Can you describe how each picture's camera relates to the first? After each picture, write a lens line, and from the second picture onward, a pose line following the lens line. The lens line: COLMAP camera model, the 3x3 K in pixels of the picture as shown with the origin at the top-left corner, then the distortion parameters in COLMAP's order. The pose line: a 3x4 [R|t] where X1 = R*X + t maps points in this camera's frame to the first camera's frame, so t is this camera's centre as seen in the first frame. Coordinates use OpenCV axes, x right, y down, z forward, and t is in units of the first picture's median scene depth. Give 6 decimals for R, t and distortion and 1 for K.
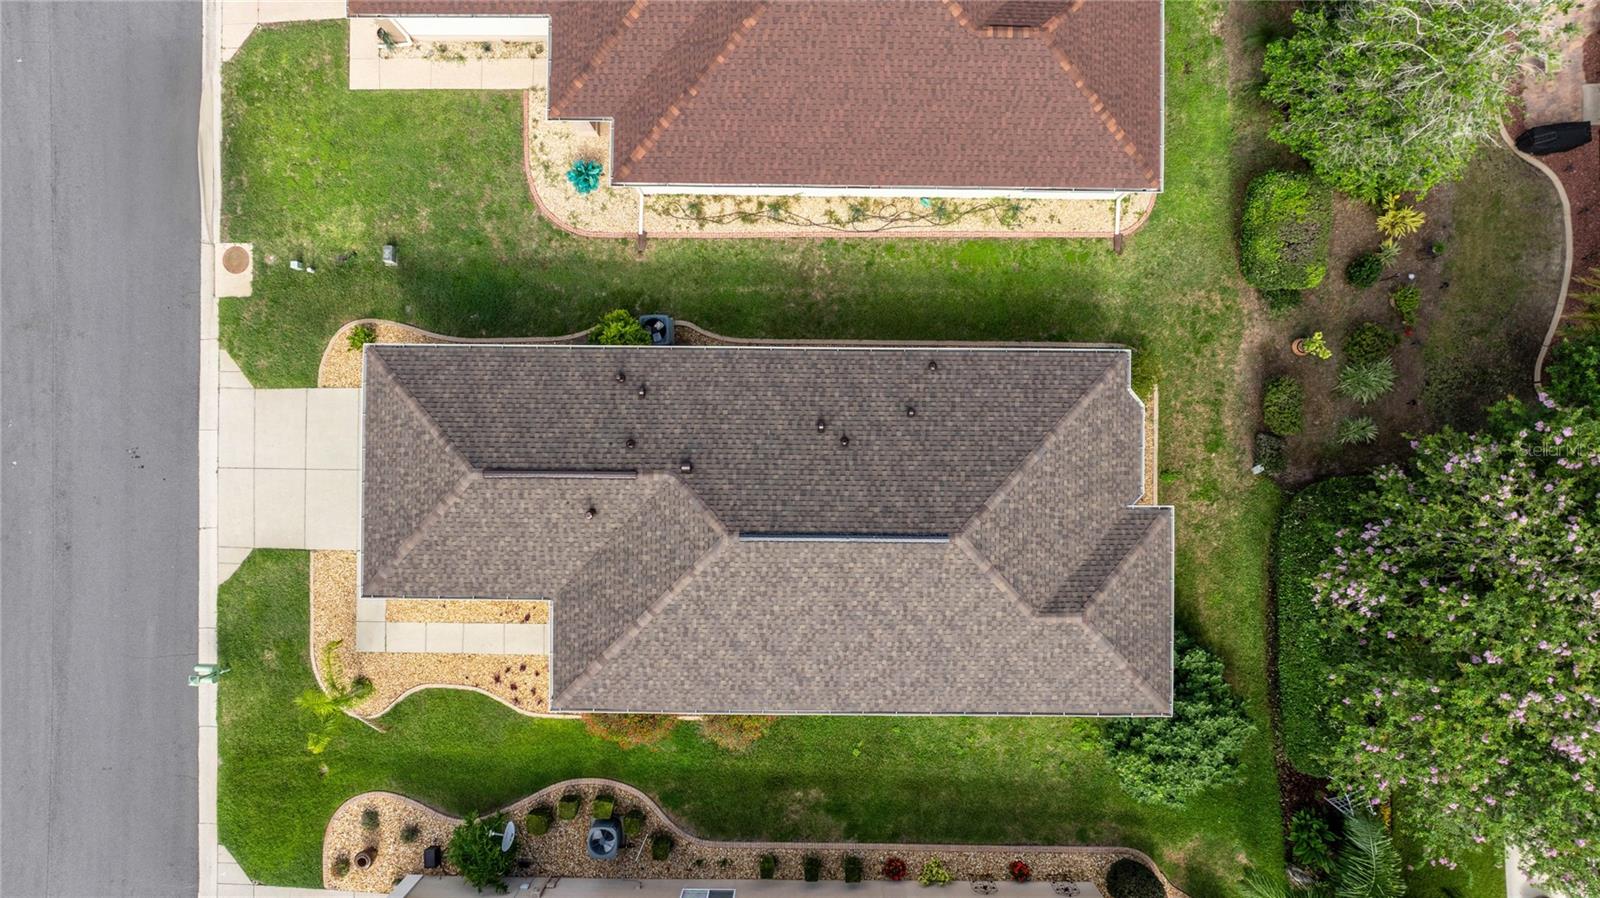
lens RADIAL K [[1123.7, 0, 805.1], [0, 1123.7, 445.6], [0, 0, 1]] dist [-0.030040, 0.022652]
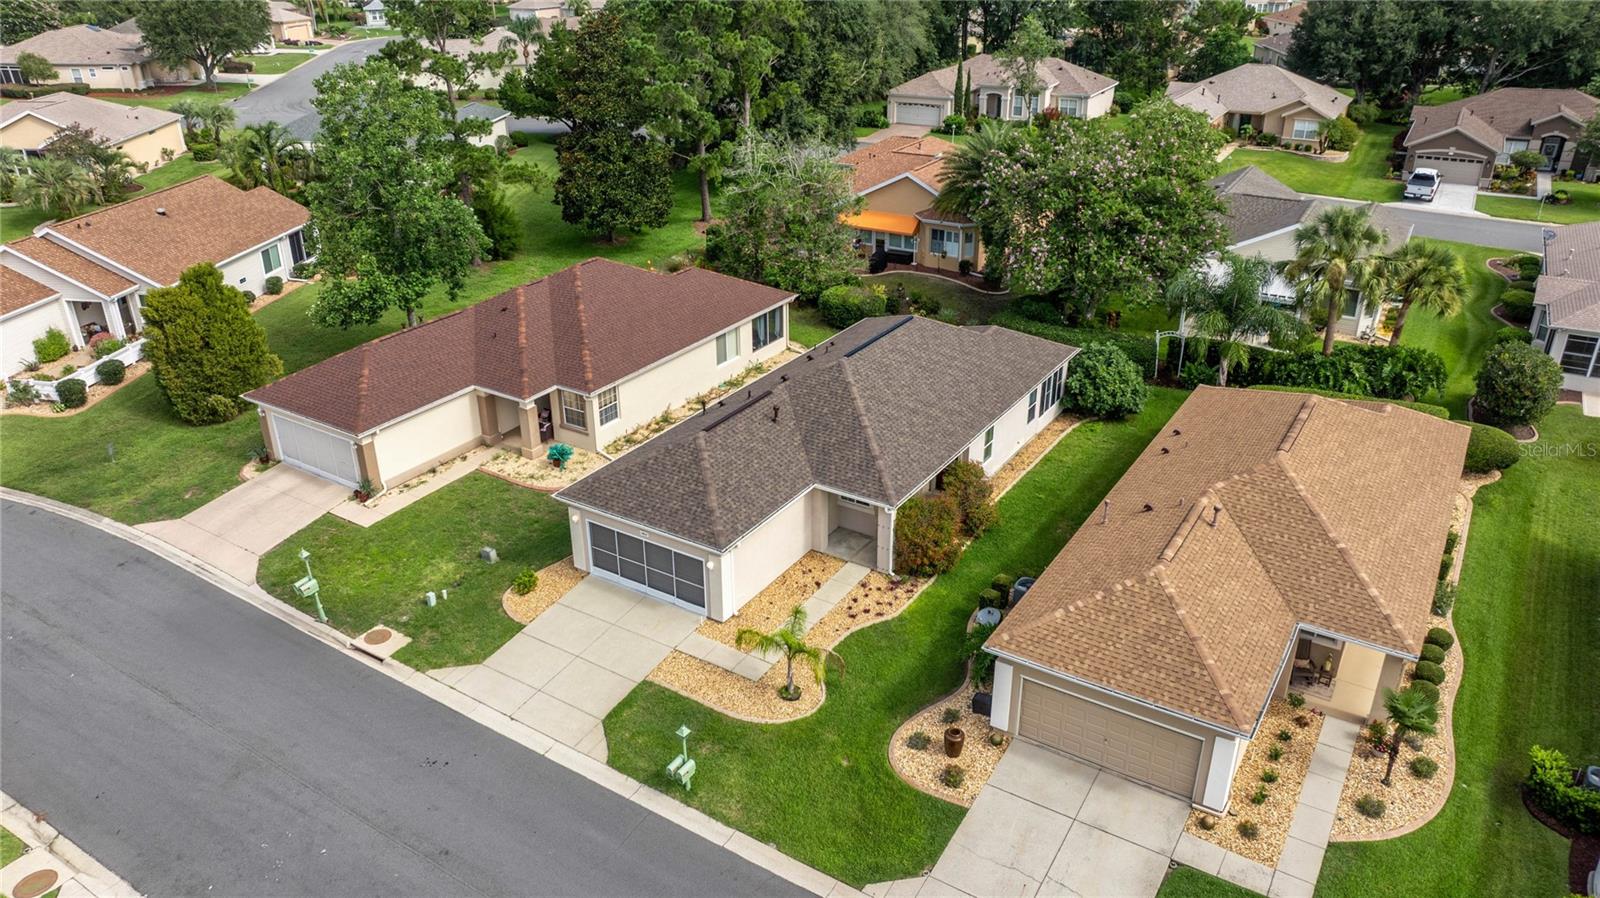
lens RADIAL K [[1123.7, 0, 805.1], [0, 1123.7, 445.6], [0, 0, 1]] dist [-0.030040, 0.022652]
pose [[0.526551, -0.368720, 0.766022, -1.045417], [0.850141, 0.226362, -0.475416, 0.634584], [0.001897, 0.901557, 0.432655, 0.394213]]
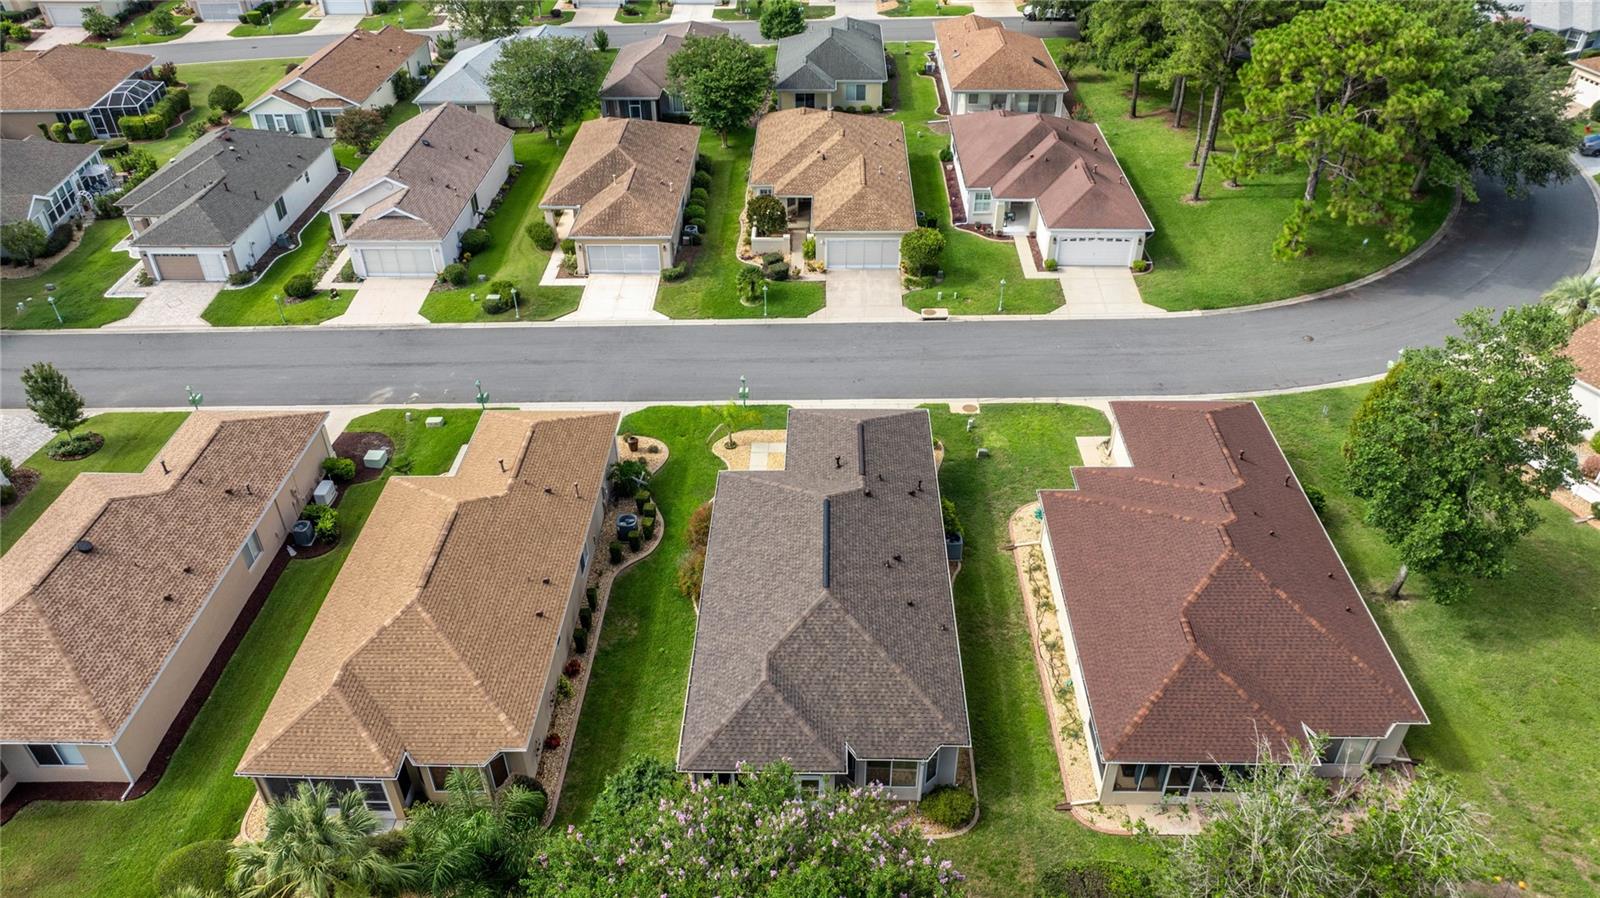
lens RADIAL K [[1123.7, 0, 805.1], [0, 1123.7, 445.6], [0, 0, 1]] dist [-0.030040, 0.022652]
pose [[-0.010422, 0.577200, -0.816536, 1.022690], [-0.999843, 0.005691, 0.016784, 0.071207], [0.014335, 0.816583, 0.577050, -0.002297]]
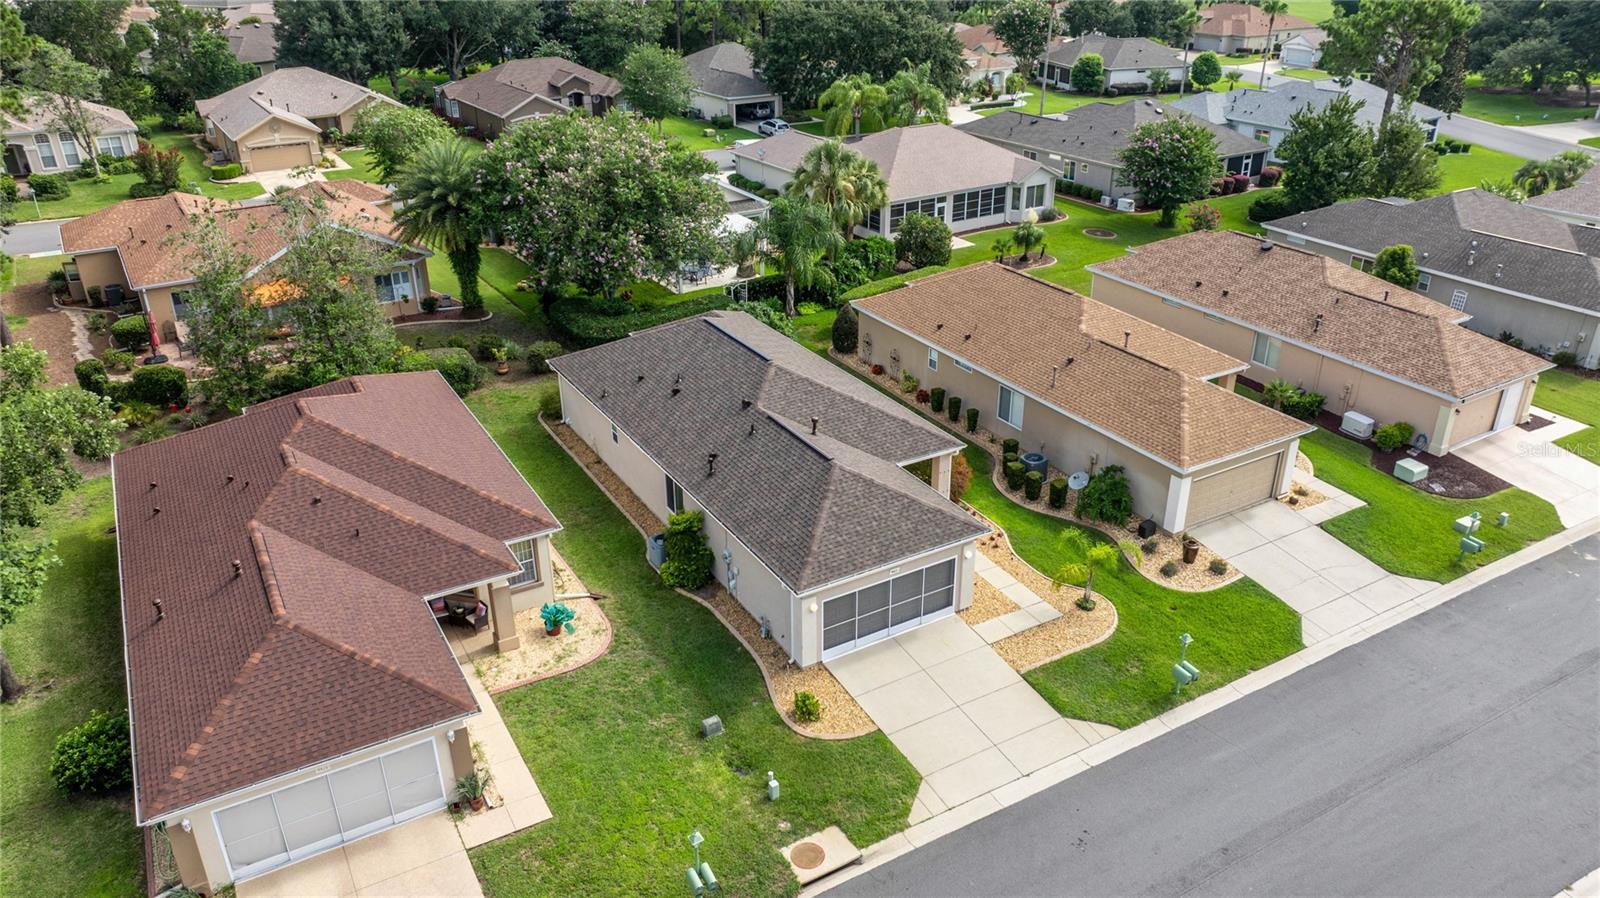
lens RADIAL K [[1123.7, 0, 805.1], [0, 1123.7, 445.6], [0, 0, 1]] dist [-0.030040, 0.022652]
pose [[-0.518564, -0.370334, 0.770677, -1.025781], [0.855039, -0.224479, 0.467459, -0.479577], [-0.000116, 0.901367, 0.433057, 0.398855]]
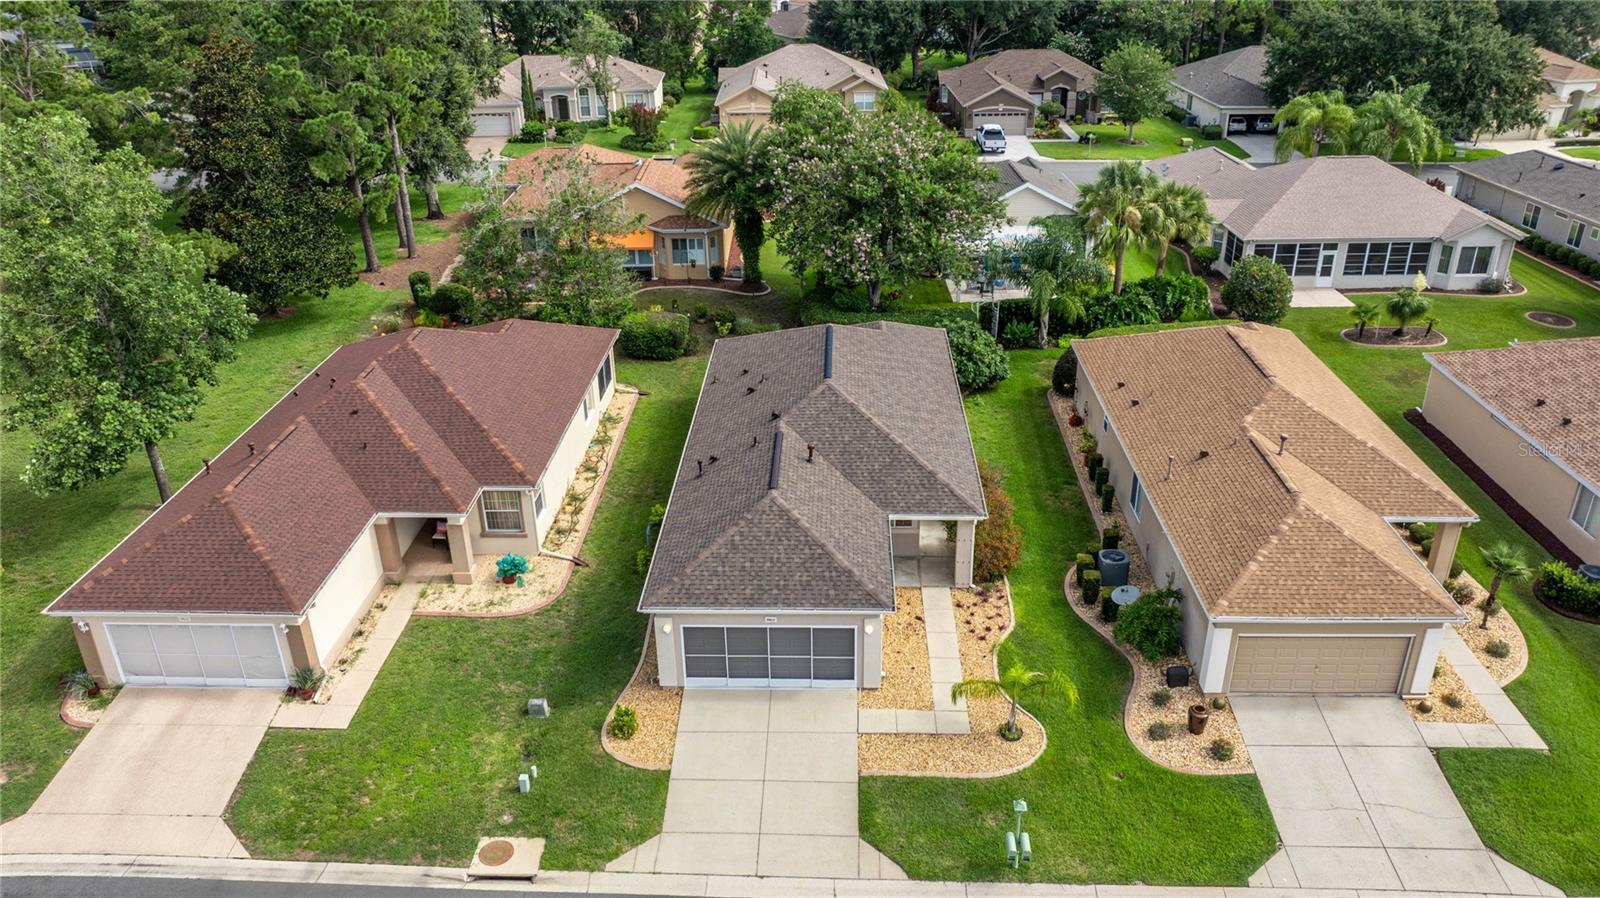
lens RADIAL K [[1141.3, 0, 805.7], [0, 1141.3, 448.5], [0, 0, 1]] dist [-0.028534, 0.004928]
pose [[0.021702, -0.436470, 0.899457, -1.119055], [0.999709, -0.000012, -0.024127, 0.074155], [0.010542, 0.899719, 0.436343, 0.396105]]
